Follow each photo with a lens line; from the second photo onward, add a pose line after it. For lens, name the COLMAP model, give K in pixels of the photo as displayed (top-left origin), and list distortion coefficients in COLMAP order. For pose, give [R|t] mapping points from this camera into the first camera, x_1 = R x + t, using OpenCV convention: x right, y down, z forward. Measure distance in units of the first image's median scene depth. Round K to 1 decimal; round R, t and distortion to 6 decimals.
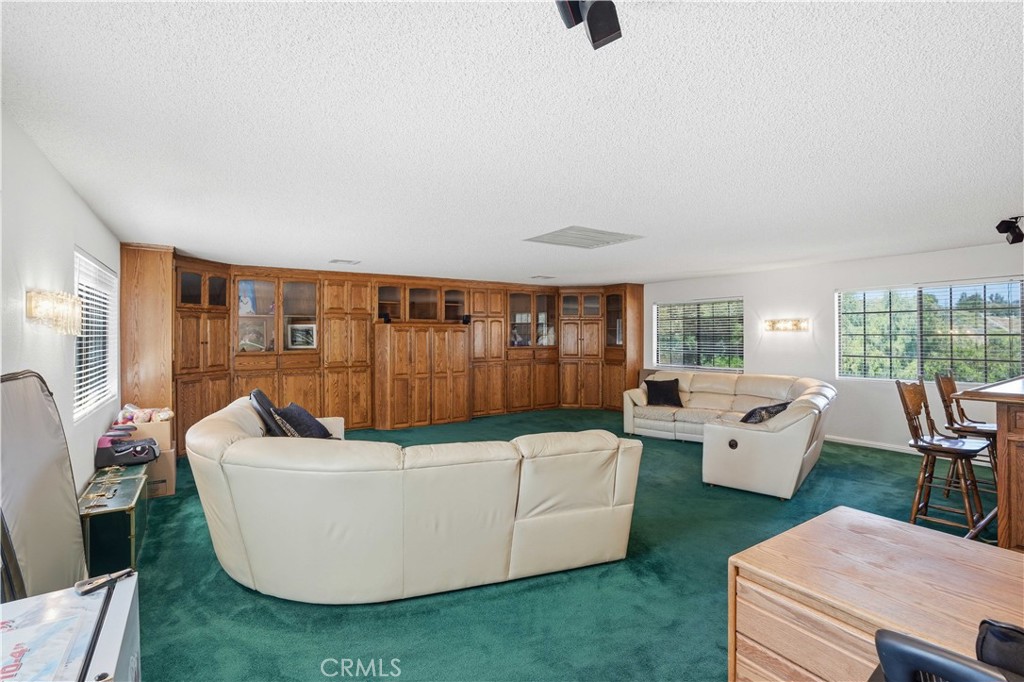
lens RADIAL K [[469.5, 0, 514.9], [0, 469.5, 337.4], [0, 0, 1]] dist [-0.035839, 0.005756]
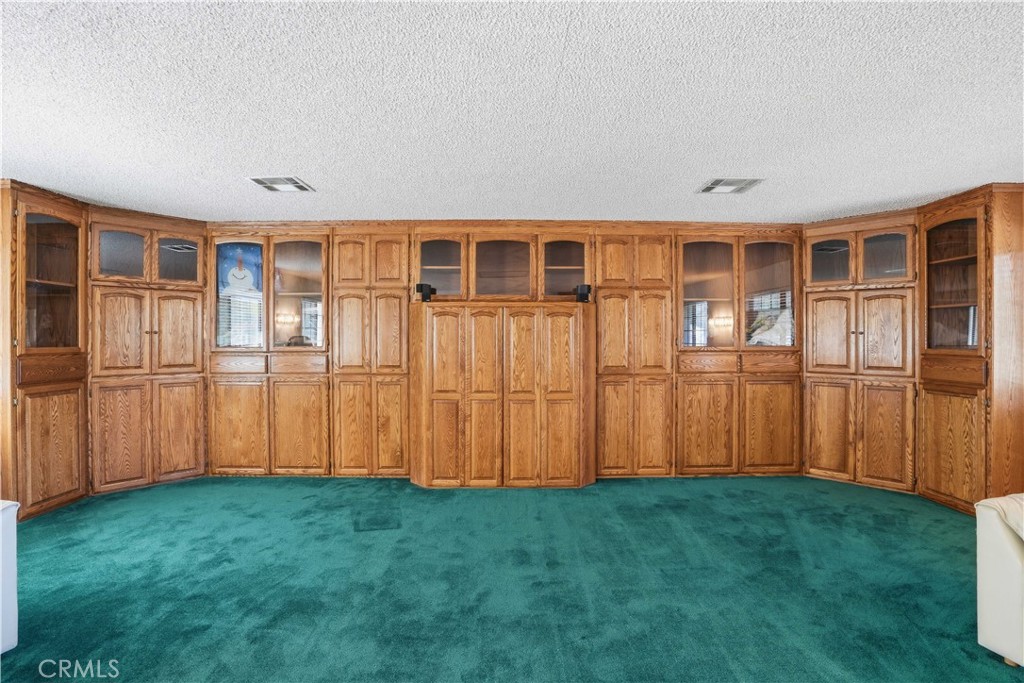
lens RADIAL K [[469.5, 0, 510.8], [0, 469.5, 339.7], [0, 0, 1]] dist [-0.035839, 0.005756]
pose [[0.843284, 0.004598, -0.537448, 0.107630], [-0.005118, 0.999987, 0.000524, 0.013312], [0.537444, 0.002308, 0.843296, 0.483349]]
